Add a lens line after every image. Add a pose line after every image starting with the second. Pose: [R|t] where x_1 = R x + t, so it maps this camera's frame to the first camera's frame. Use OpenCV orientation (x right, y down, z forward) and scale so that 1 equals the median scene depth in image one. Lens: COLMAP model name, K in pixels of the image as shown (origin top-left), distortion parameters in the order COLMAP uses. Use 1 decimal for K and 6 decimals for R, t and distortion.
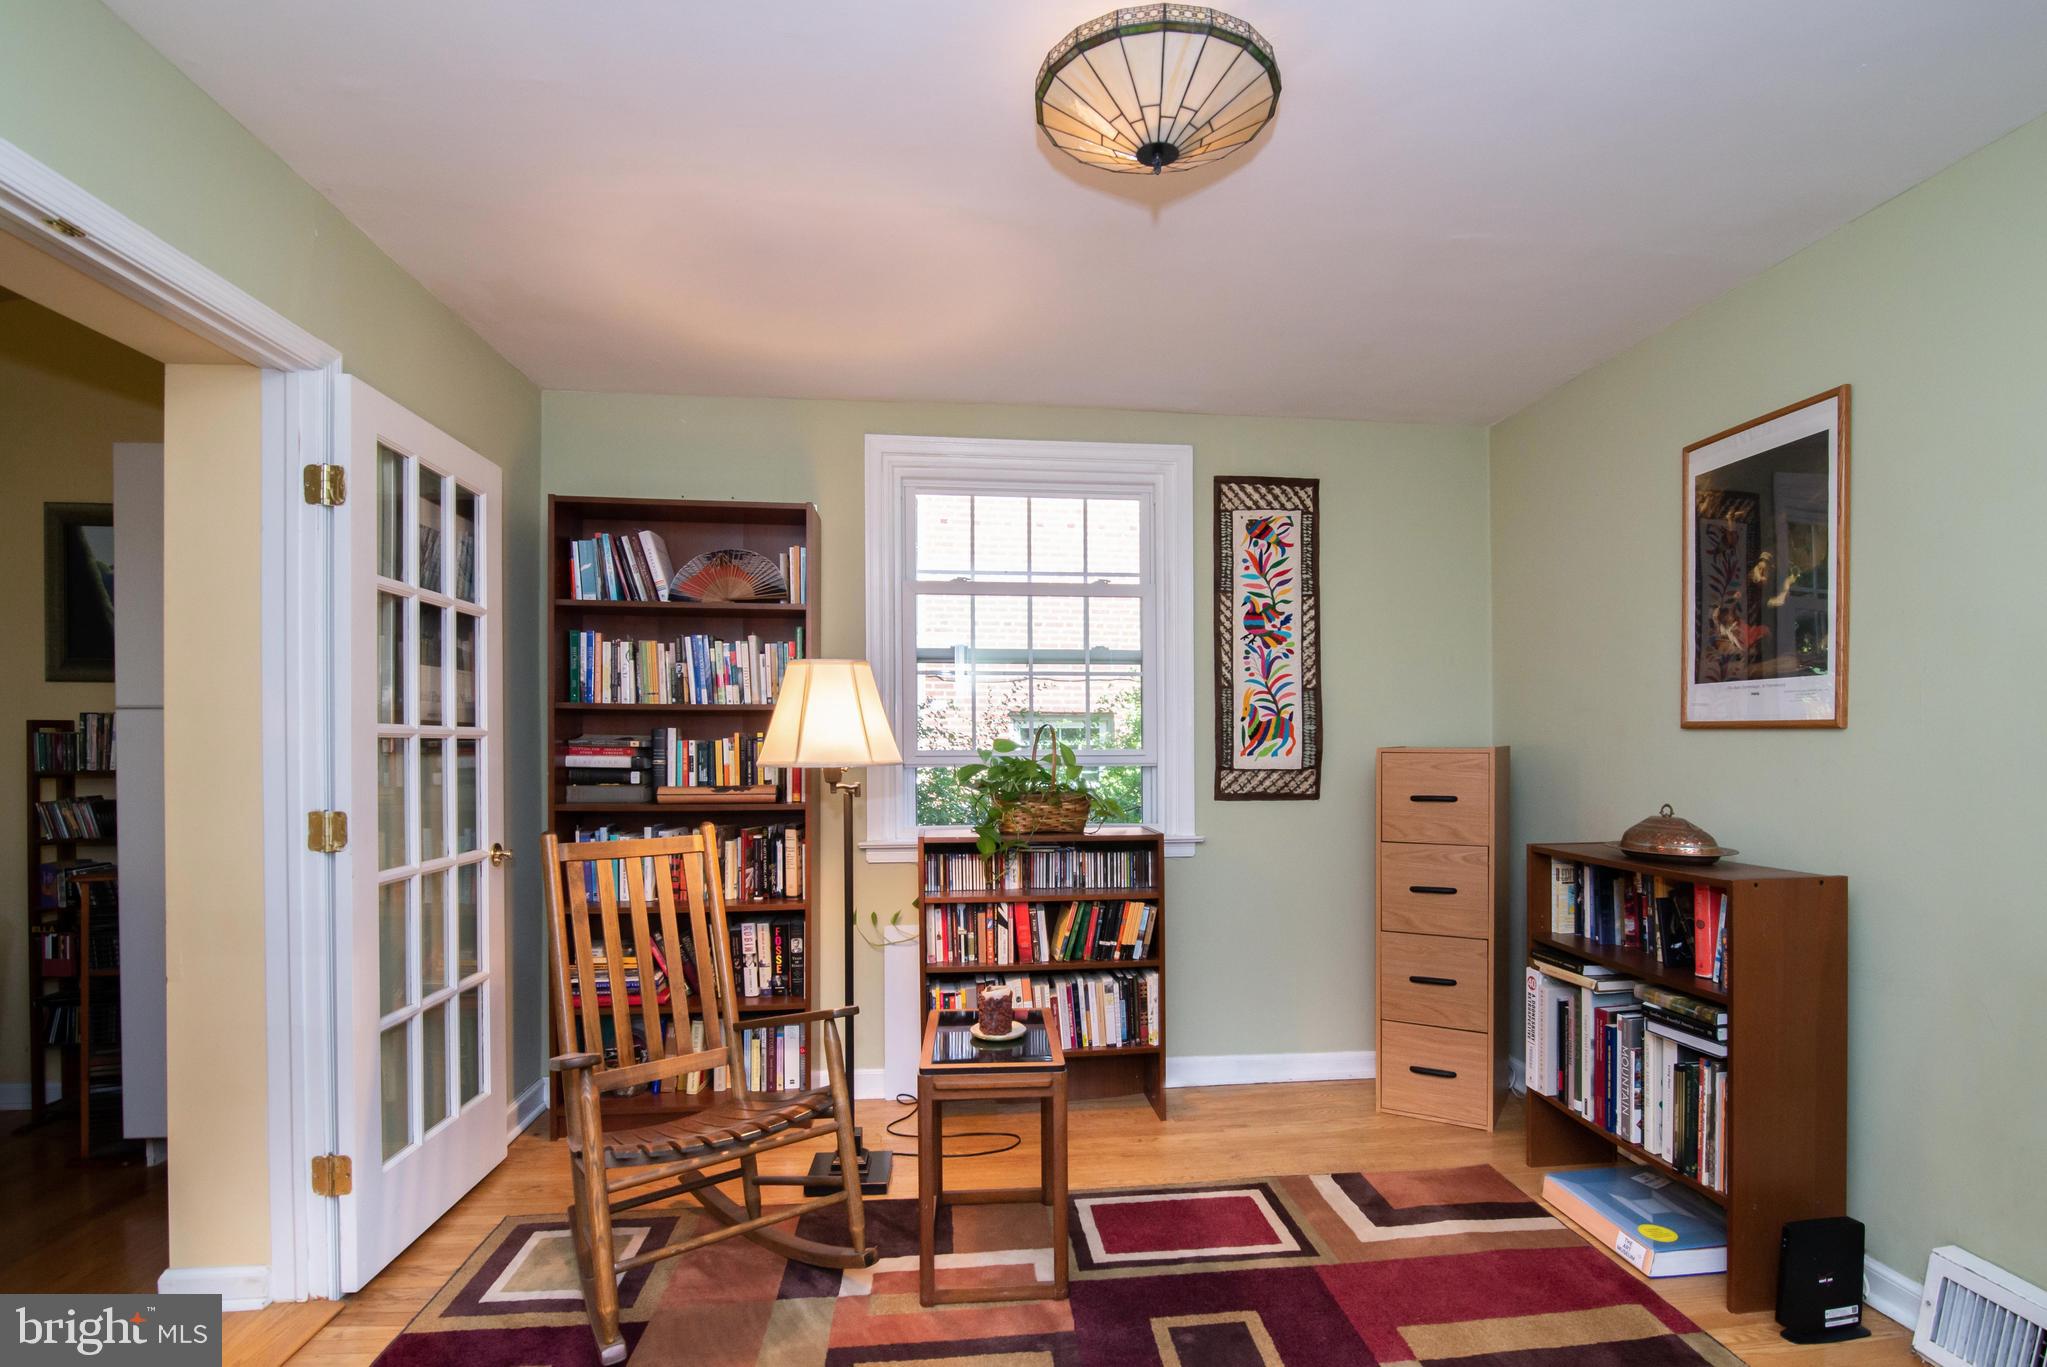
lens RADIAL K [[1039.7, 0, 1029.6], [0, 1039.7, 750.2], [0, 0, 1]] dist [-0.002502, -0.000202]
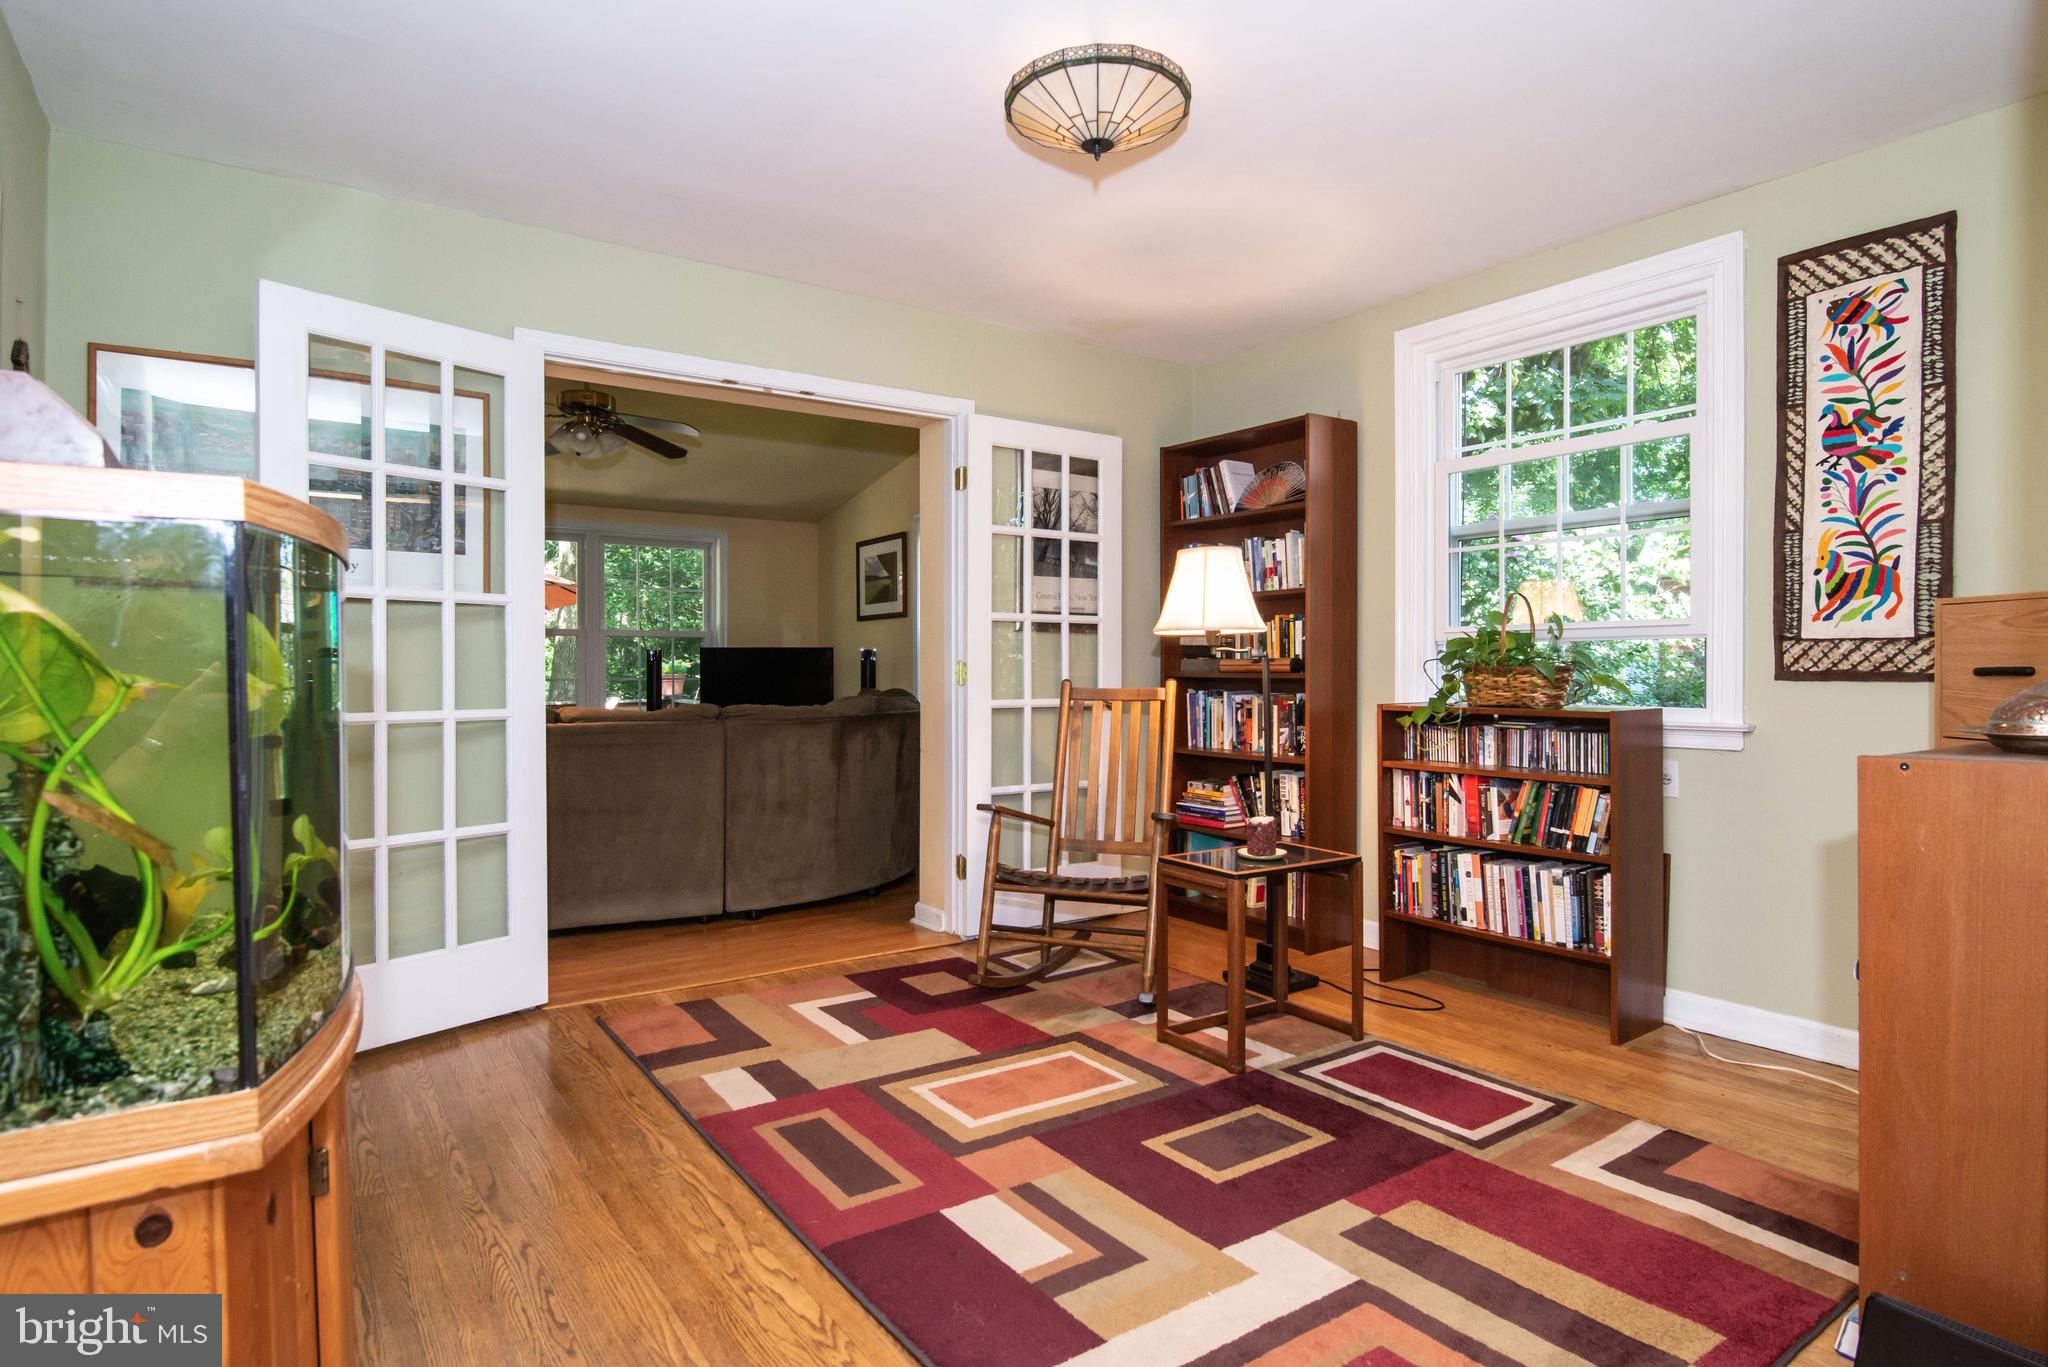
lens RADIAL K [[1085.7, 0, 1024.0], [0, 1085.7, 683.5], [0, 0, 1]] dist [-0.001598, -0.000495]
pose [[0.476921, 0.013821, -0.878837, 0.619448], [-0.007436, 0.999904, 0.011689, 0.045427], [0.878915, 0.000960, 0.476978, 0.126885]]
